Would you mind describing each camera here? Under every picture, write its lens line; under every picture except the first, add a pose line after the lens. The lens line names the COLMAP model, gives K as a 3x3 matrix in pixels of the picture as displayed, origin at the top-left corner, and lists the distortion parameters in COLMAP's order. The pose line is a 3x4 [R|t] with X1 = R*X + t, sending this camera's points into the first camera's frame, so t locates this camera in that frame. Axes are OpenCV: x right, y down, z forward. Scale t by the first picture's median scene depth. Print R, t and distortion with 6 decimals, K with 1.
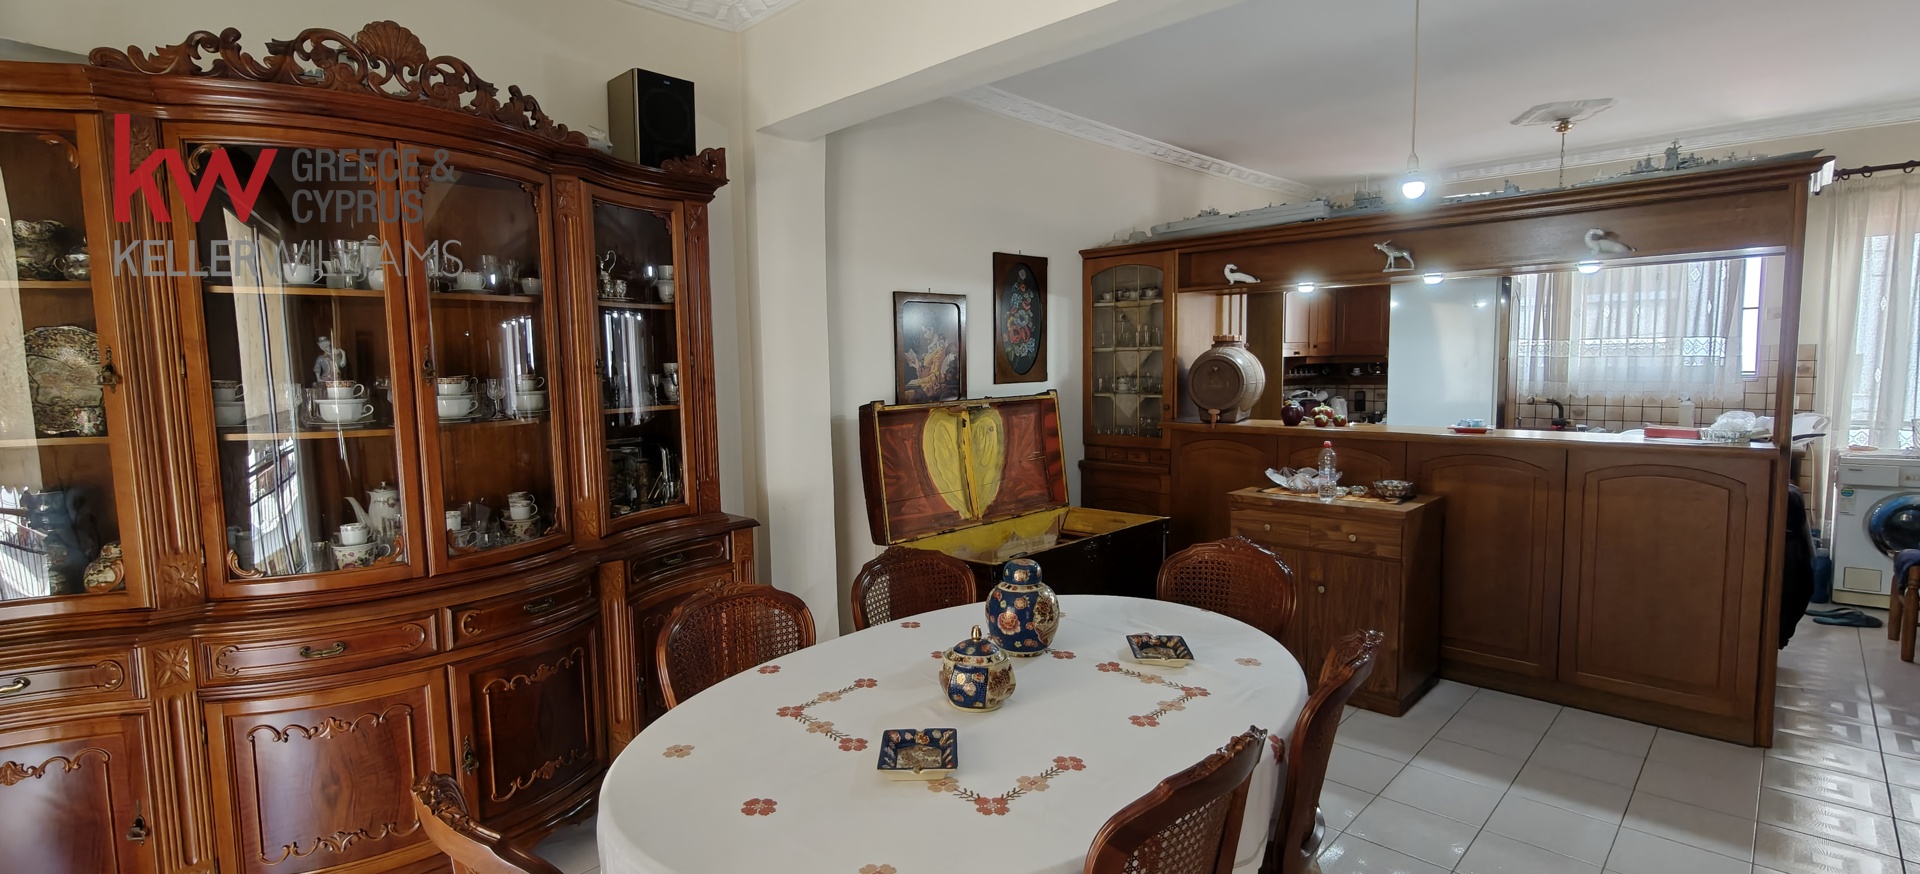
lens RADIAL K [[864.3, 0, 956.4], [0, 864.3, 434.9], [0, 0, 1]] dist [0.000104, -0.000842]
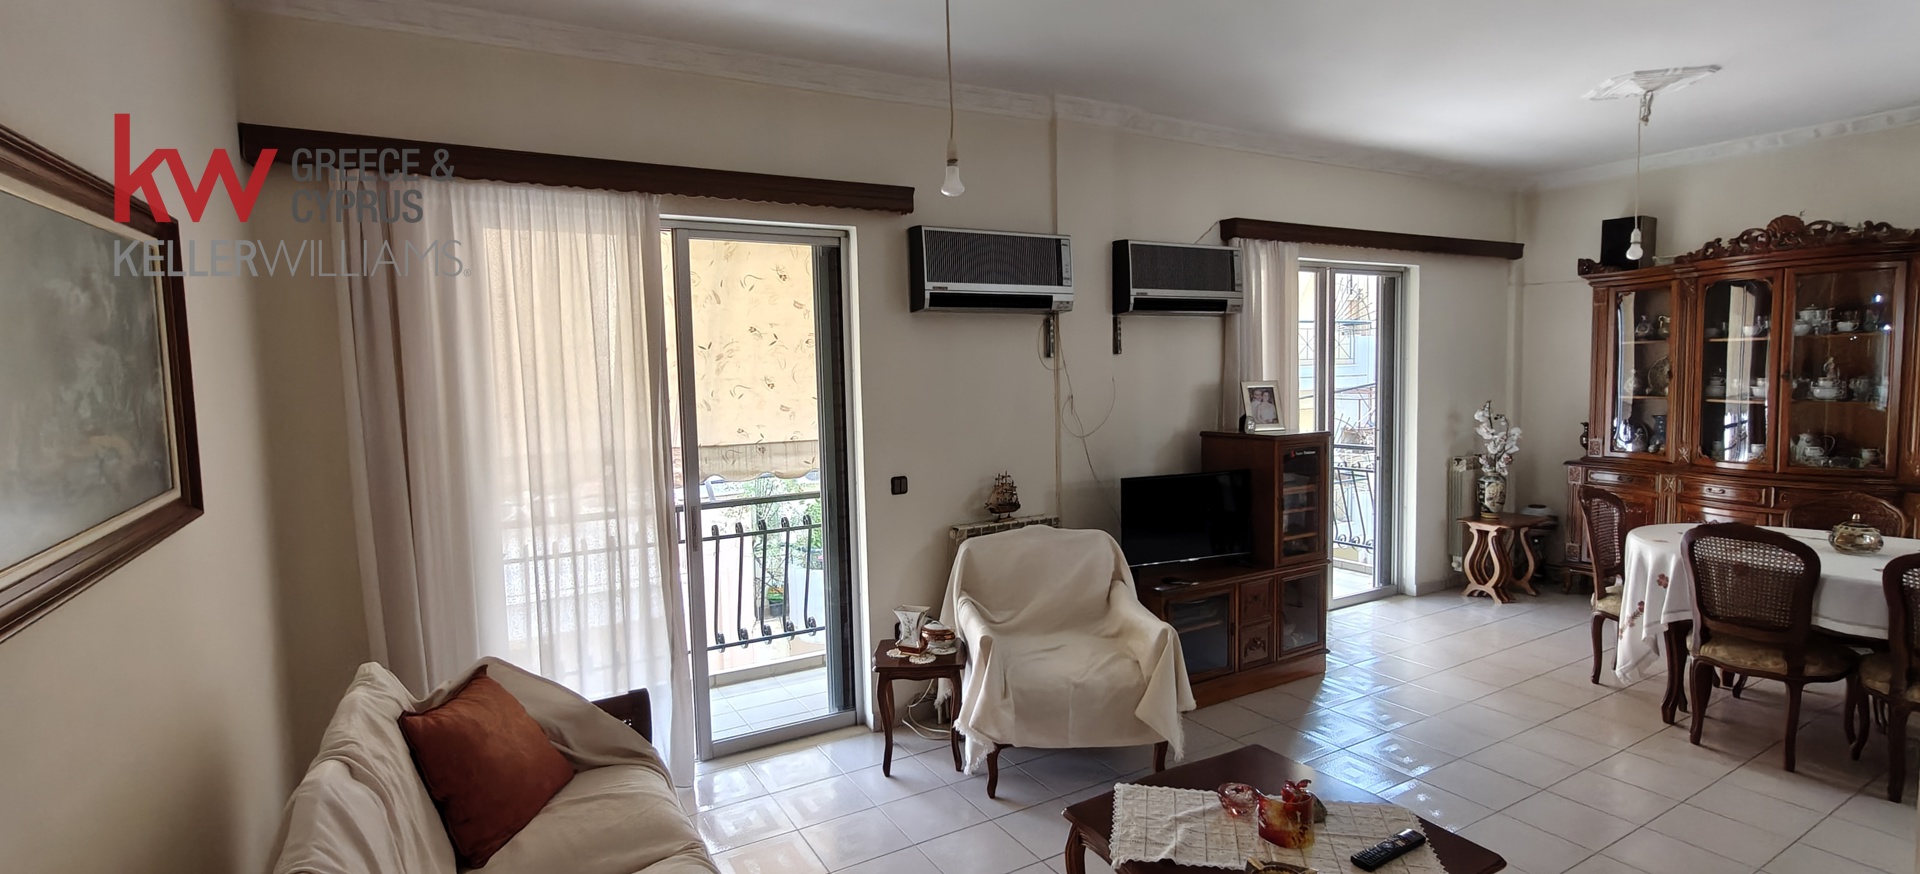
lens RADIAL K [[864.3, 0, 956.4], [0, 864.3, 434.9], [0, 0, 1]] dist [0.000104, -0.000842]
pose [[-0.263614, 0.092828, -0.960151, 1.369119], [-0.056884, 0.992131, 0.111538, -0.033978], [0.962950, 0.084020, -0.256259, -0.275068]]
